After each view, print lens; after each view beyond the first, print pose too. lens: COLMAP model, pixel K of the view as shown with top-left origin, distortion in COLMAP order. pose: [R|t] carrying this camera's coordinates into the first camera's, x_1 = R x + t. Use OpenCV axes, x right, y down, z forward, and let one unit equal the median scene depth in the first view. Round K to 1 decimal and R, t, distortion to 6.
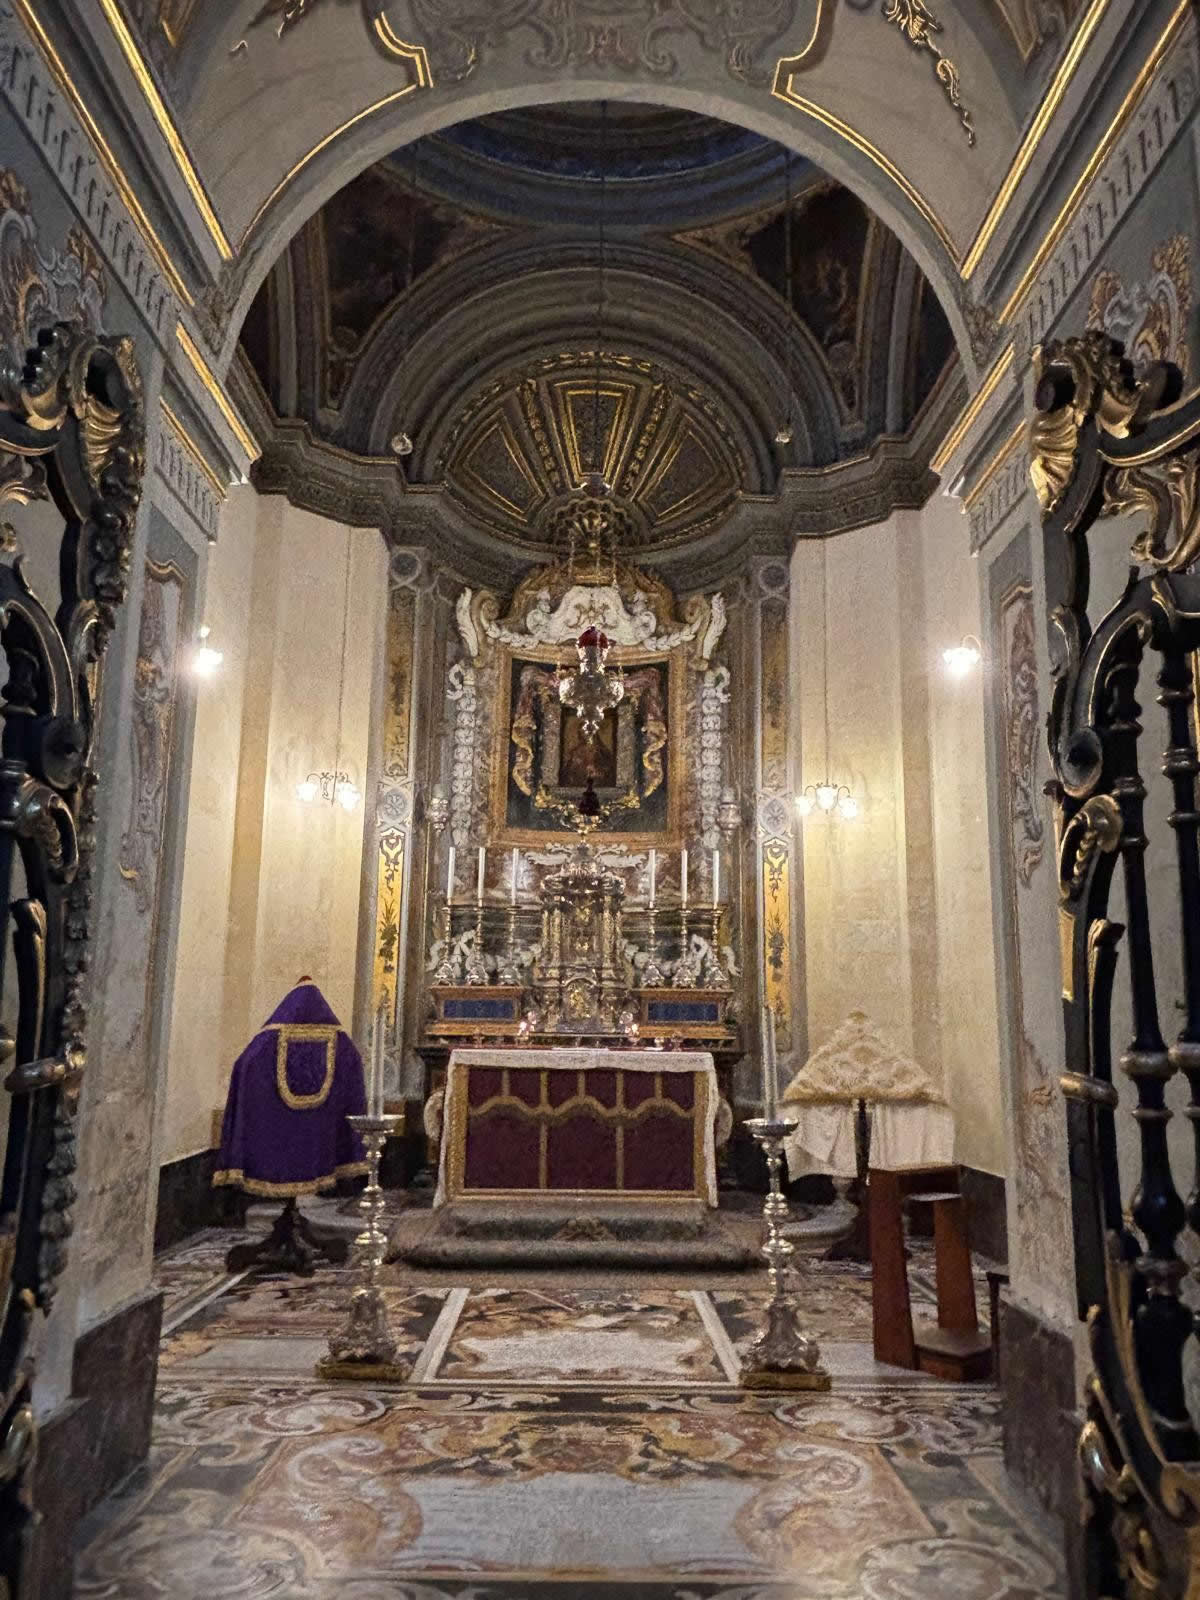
lens RADIAL K [[1218.4, 0, 601.9], [0, 1218.4, 844.3], [0, 0, 1]] dist [0.036754, -0.020301]
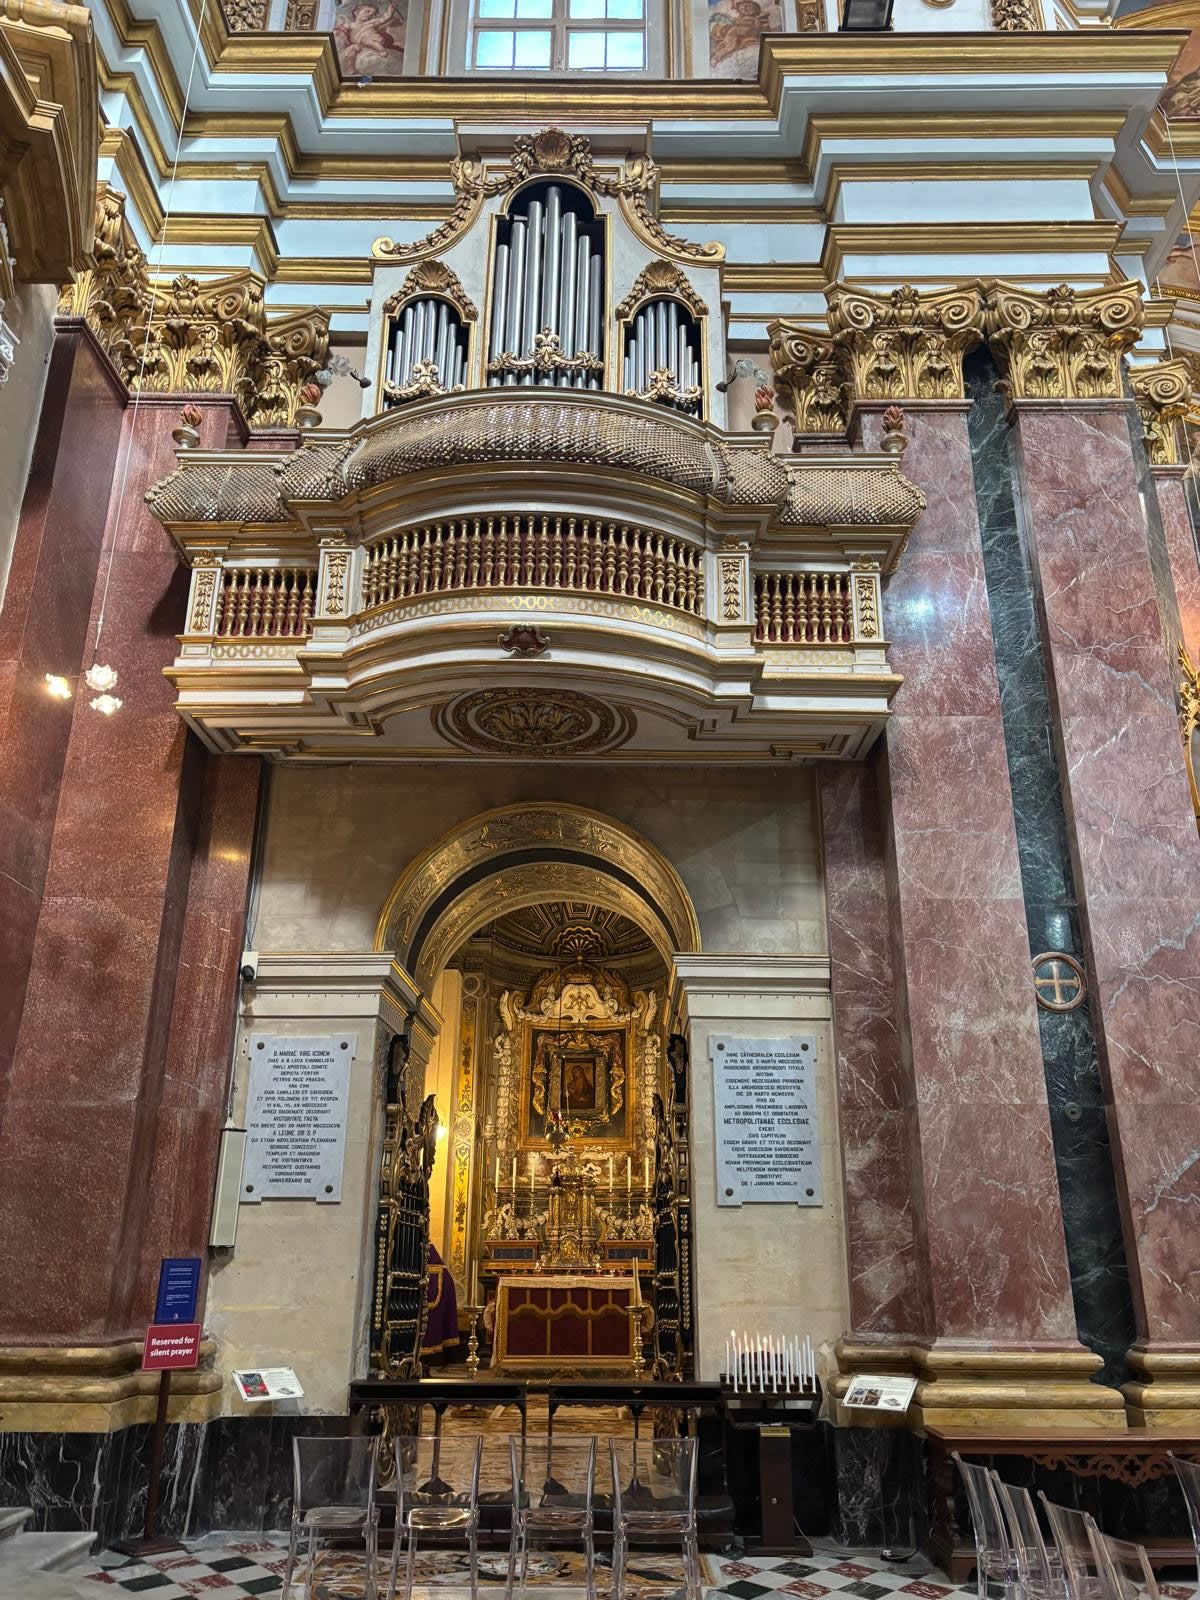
lens RADIAL K [[1218.4, 0, 604.5], [0, 1218.4, 796.4], [0, 0, 1]] dist [0.036754, -0.020301]
pose [[0.999644, -0.021101, -0.016345, 0.065850], [0.017191, 0.977448, -0.210476, -0.121951], [0.020417, 0.210120, 0.977462, -0.775081]]
